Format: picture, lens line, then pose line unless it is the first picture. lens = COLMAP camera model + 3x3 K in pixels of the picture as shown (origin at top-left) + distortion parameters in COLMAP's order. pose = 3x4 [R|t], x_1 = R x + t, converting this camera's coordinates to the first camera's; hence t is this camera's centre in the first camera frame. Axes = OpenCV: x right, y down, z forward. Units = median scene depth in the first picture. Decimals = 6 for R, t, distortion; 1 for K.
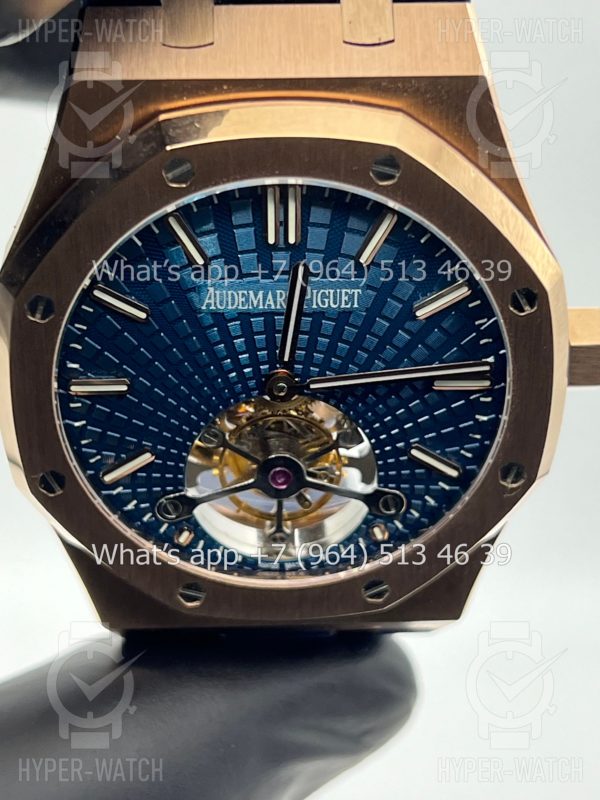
lens RADIAL K [[1921.5, 0, 300.2], [0, 1921.5, 422.6], [0, 0, 1]] dist [0.200870, 0.000000]
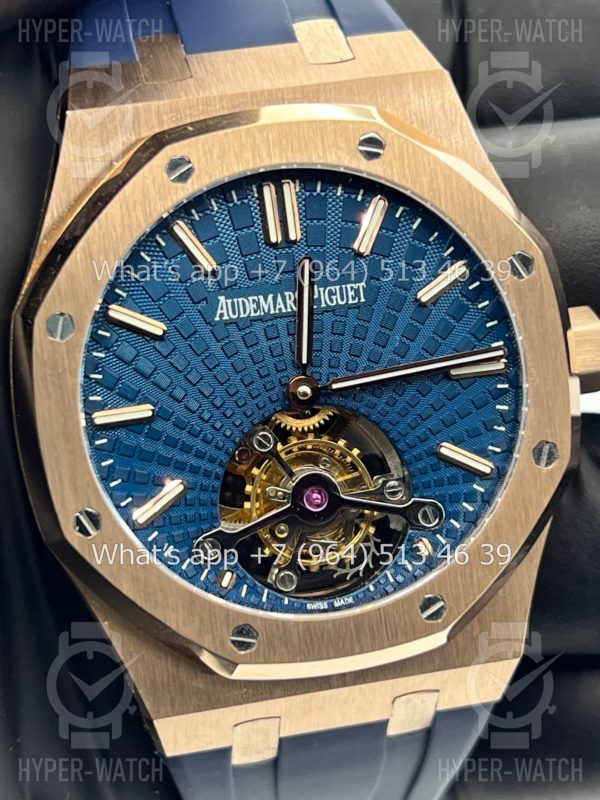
lens RADIAL K [[1921.5, 0, 299.3], [0, 1921.5, 401.5], [0, 0, 1]] dist [0.200870, 0.000000]
pose [[0.982931, -0.137795, 0.121897, -0.137346], [0.177489, 0.884618, -0.431218, 0.424992], [-0.048413, 0.445493, 0.893976, 0.107000]]
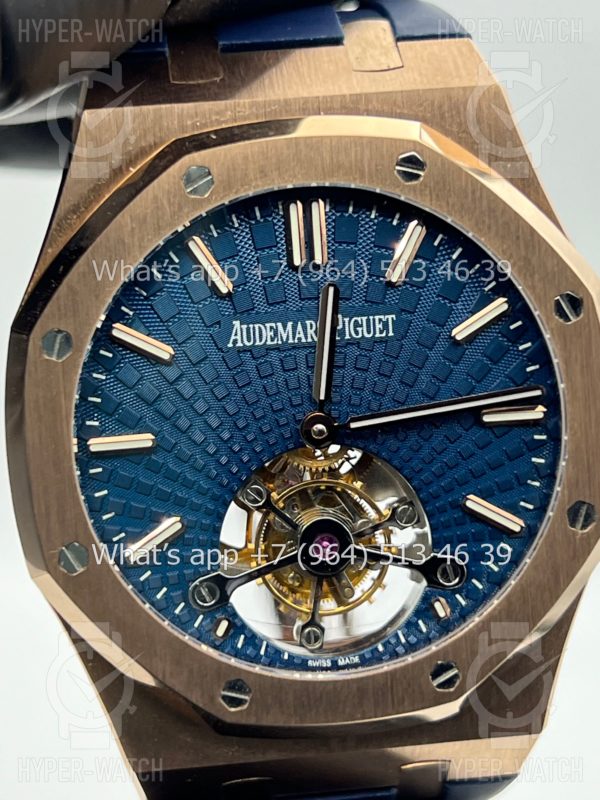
lens RADIAL K [[1921.5, 0, 290.6], [0, 1921.5, 403.4], [0, 0, 1]] dist [0.200870, 0.000000]
pose [[0.995994, -0.074374, 0.049638, -0.069279], [0.088307, 0.905362, -0.415356, 0.356239], [-0.014048, 0.418076, 0.908303, 0.161871]]
